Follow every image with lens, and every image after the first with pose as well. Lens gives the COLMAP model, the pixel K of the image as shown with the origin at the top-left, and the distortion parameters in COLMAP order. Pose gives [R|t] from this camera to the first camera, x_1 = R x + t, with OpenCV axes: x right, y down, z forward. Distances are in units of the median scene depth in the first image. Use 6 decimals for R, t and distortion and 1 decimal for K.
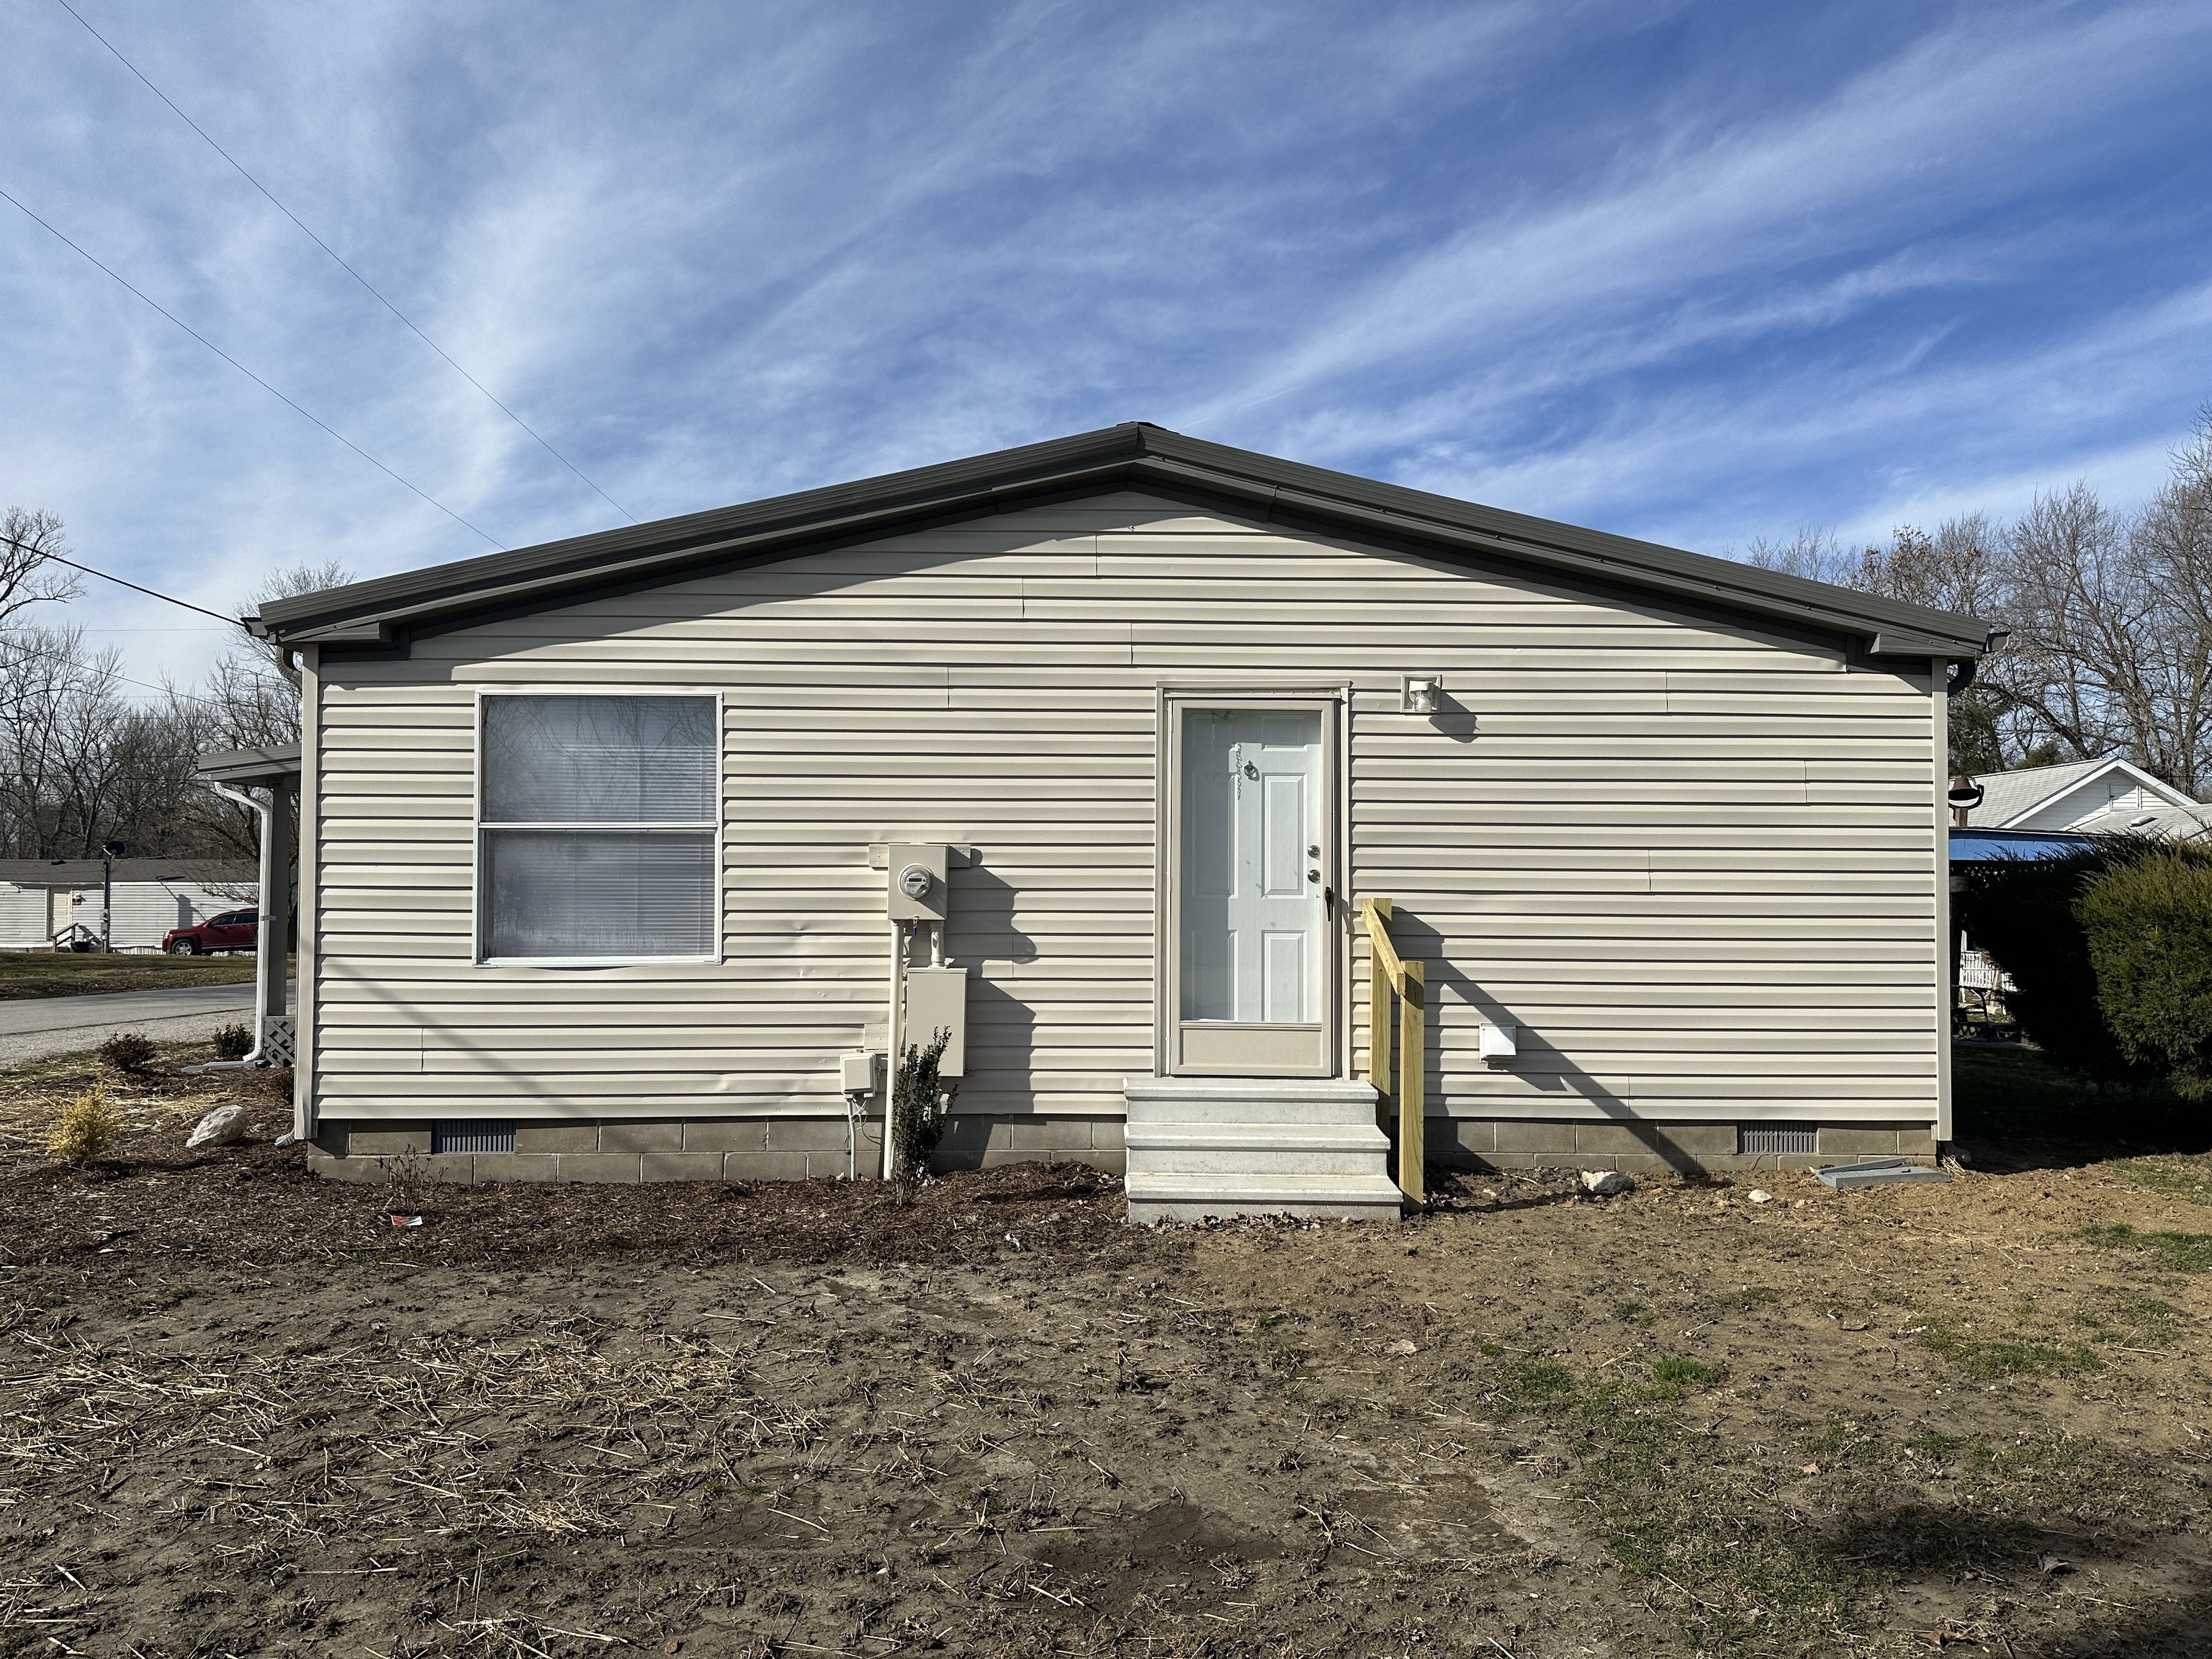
lens RADIAL K [[1607.0, 0, 1138.9], [0, 1607.0, 920.7], [0, 0, 1]] dist [0.059267, -0.061710]
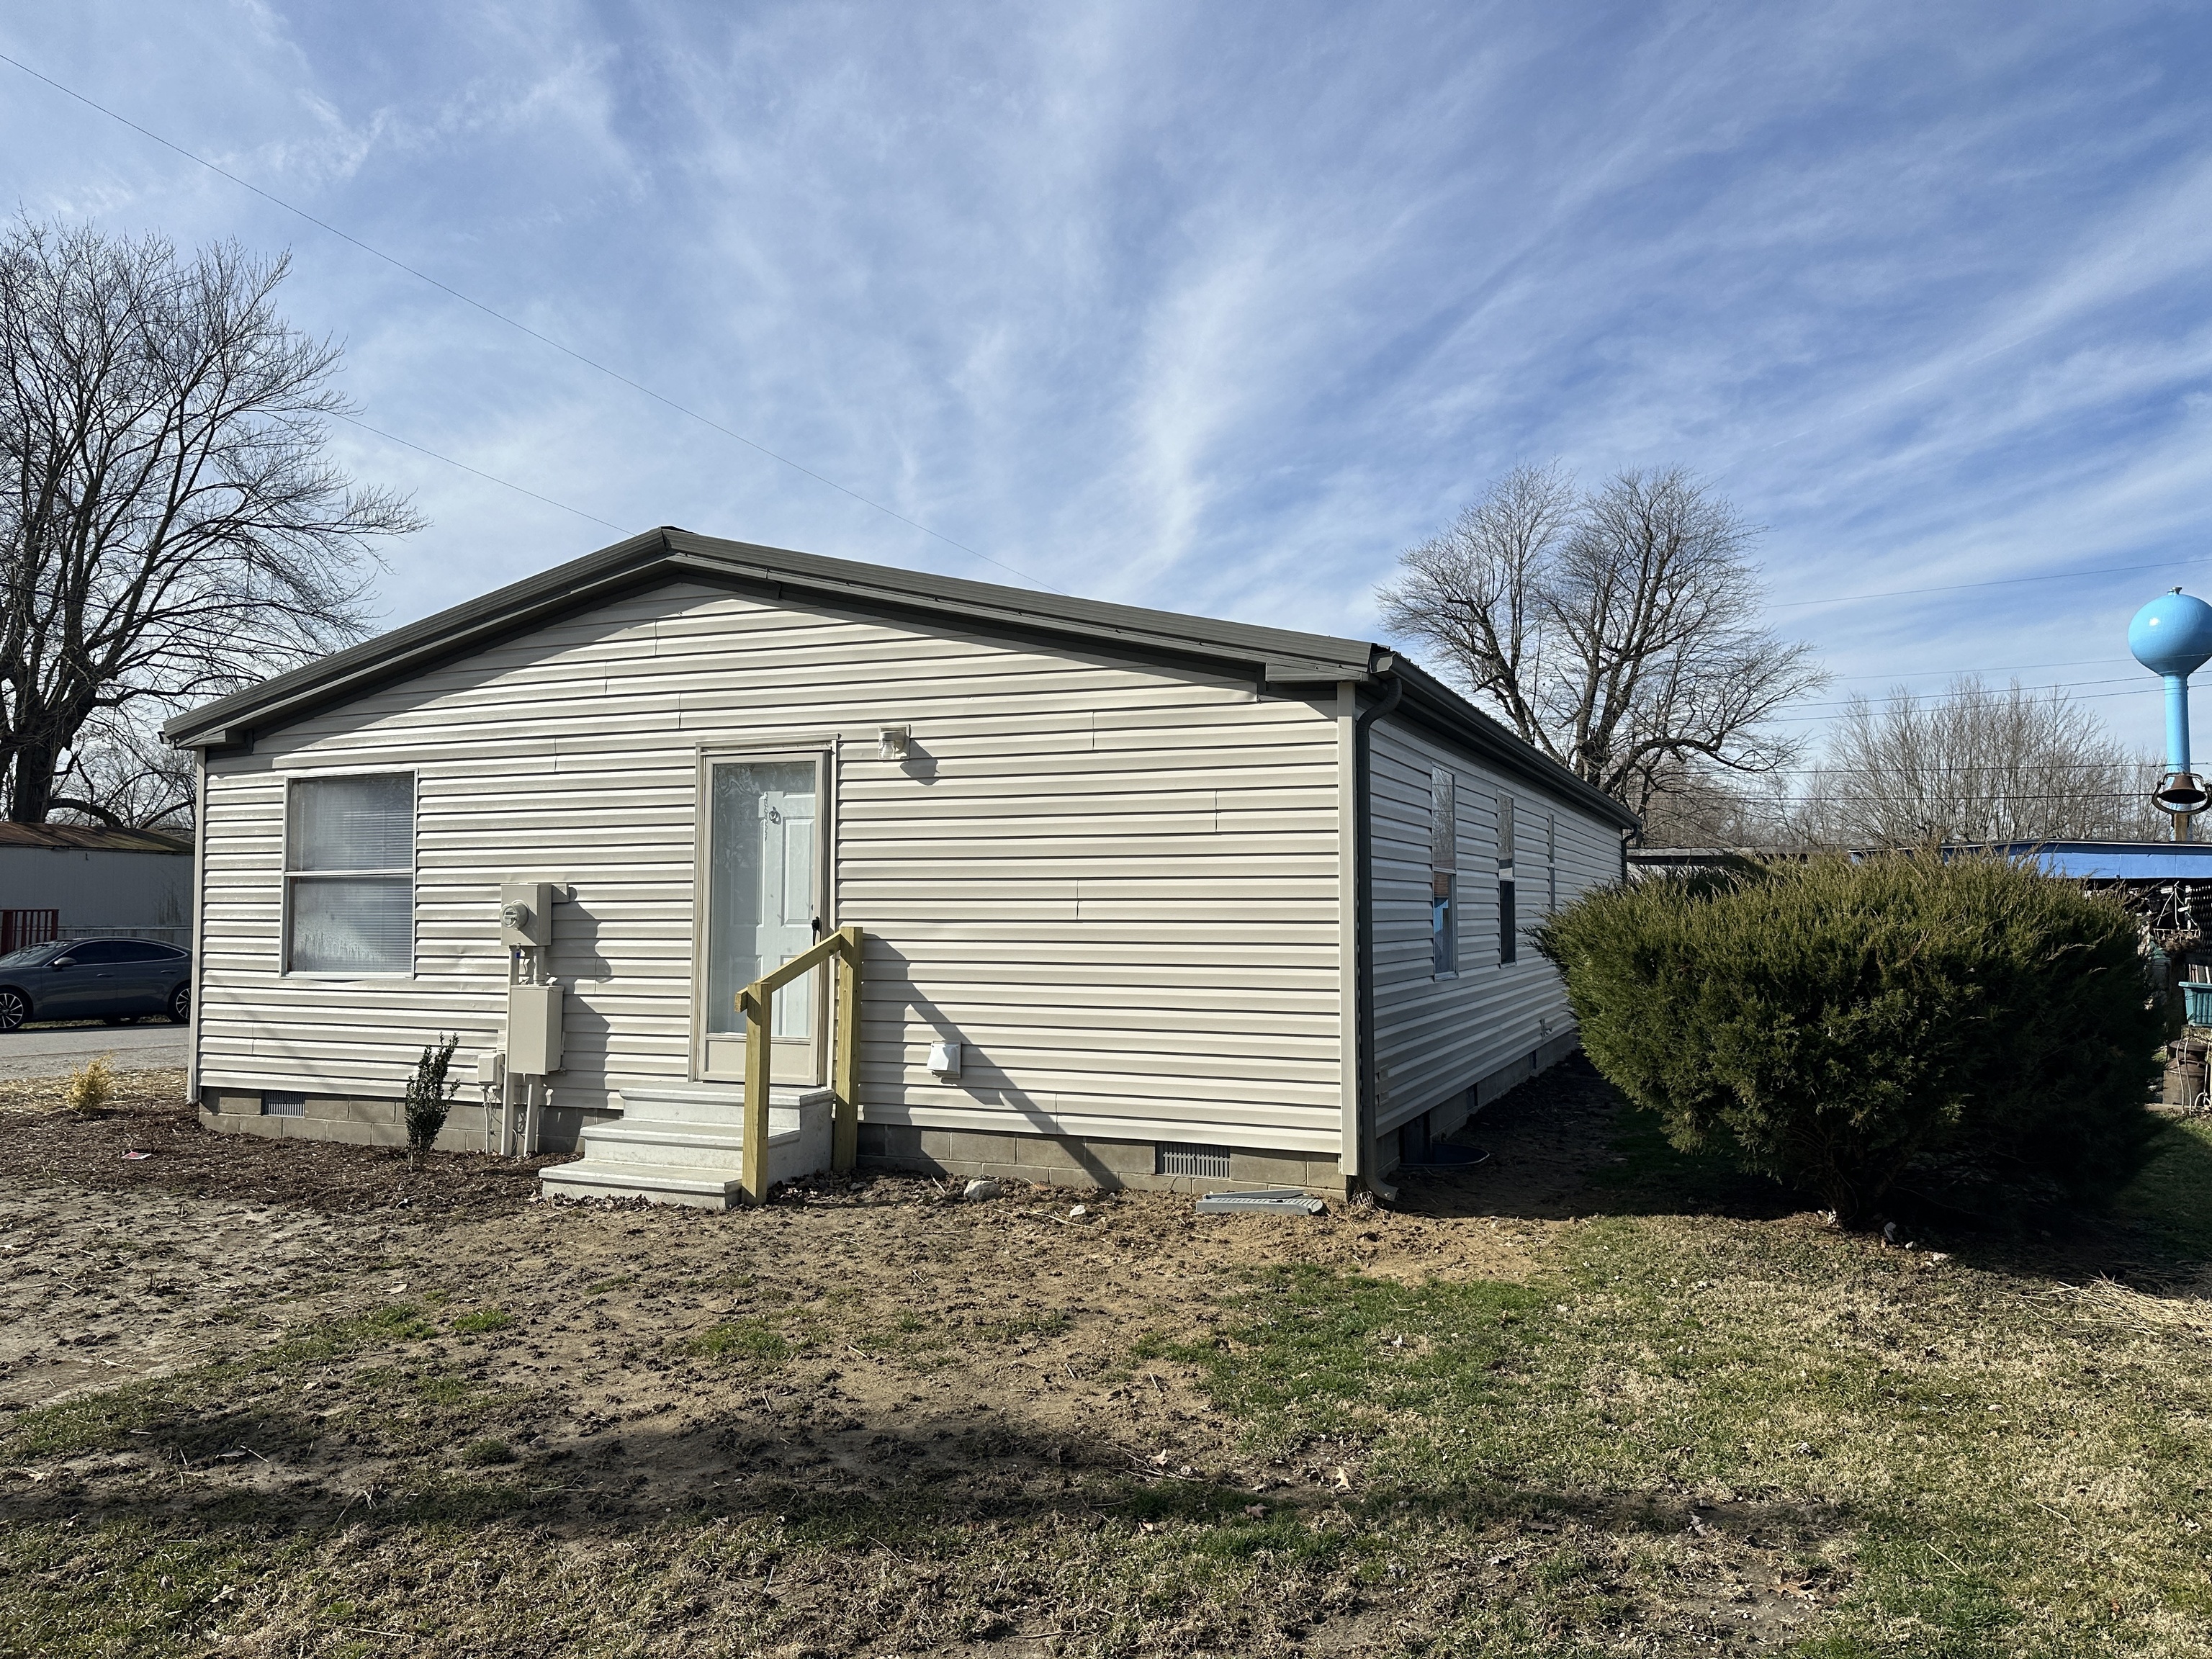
lens RADIAL K [[1607.0, 0, 1122.4], [0, 1607.0, 930.5], [0, 0, 1]] dist [0.059267, -0.061710]
pose [[0.907472, -0.000713, -0.420112, 0.776871], [-0.002442, 0.999973, -0.006973, -0.003975], [0.420106, 0.007354, 0.907445, 0.060607]]
